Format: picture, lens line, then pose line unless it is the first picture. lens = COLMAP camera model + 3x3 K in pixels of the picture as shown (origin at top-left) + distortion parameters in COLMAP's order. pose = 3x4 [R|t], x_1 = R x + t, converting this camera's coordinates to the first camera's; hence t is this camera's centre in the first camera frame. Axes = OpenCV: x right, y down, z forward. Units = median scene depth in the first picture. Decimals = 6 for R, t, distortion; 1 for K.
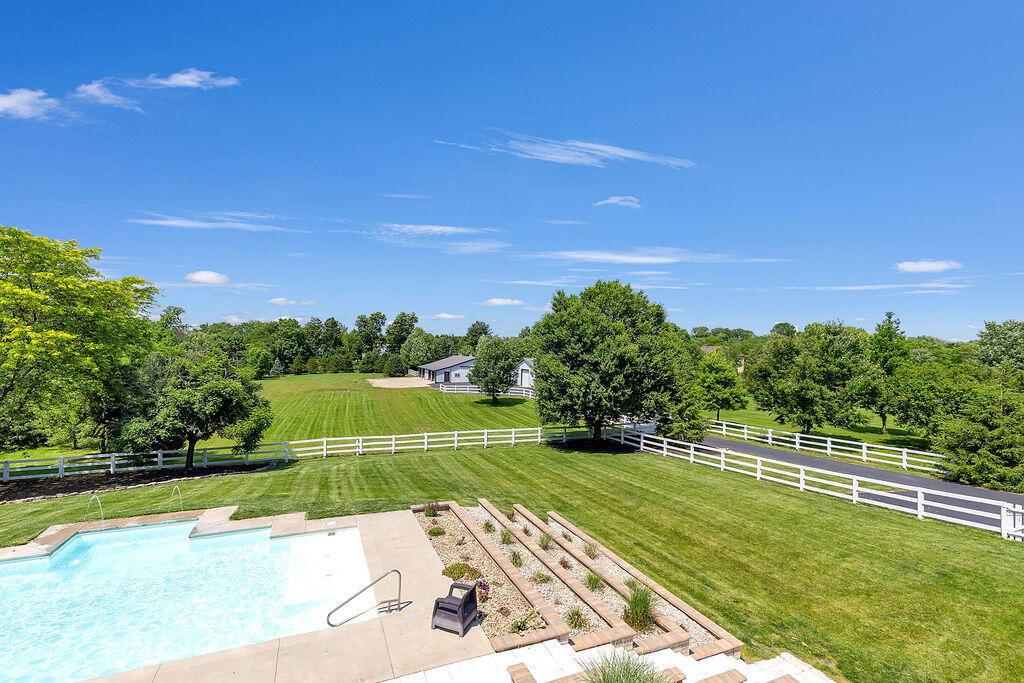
lens RADIAL K [[456.8, 0, 512.0], [0, 456.8, 341.5], [0, 0, 1]] dist [0.033578, 0.000120]
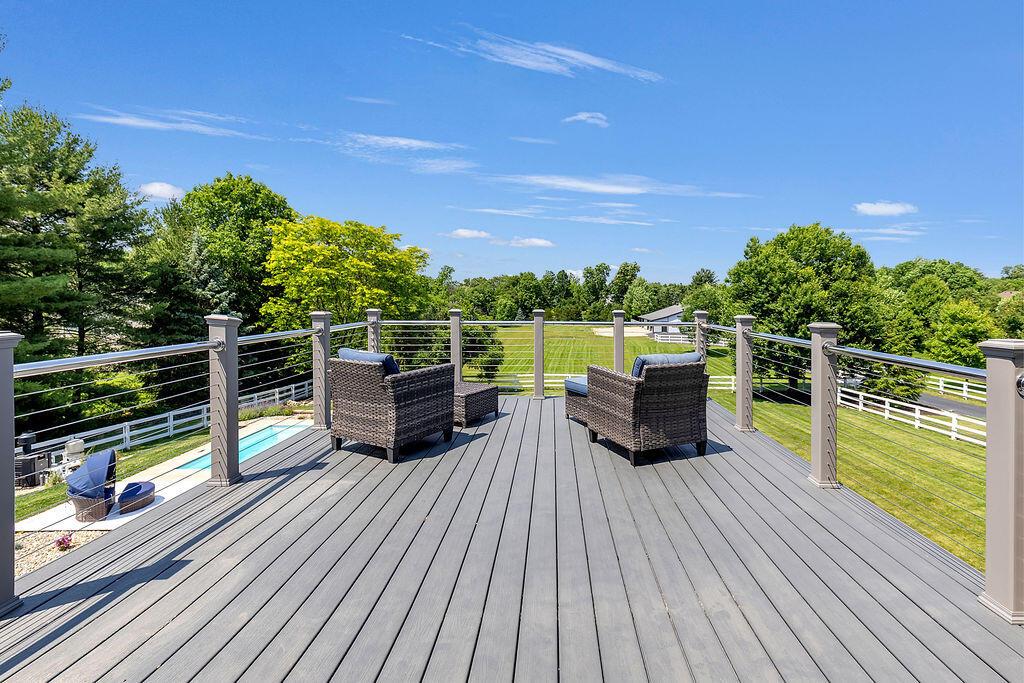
lens RADIAL K [[462.4, 0, 514.4], [0, 462.4, 337.0], [0, 0, 1]] dist [0.004092, -0.000308]
pose [[0.885140, 0.029583, -0.464383, 0.112449], [0.015987, 0.995455, 0.093887, -0.001128], [0.465050, -0.090527, 0.880644, -0.115389]]
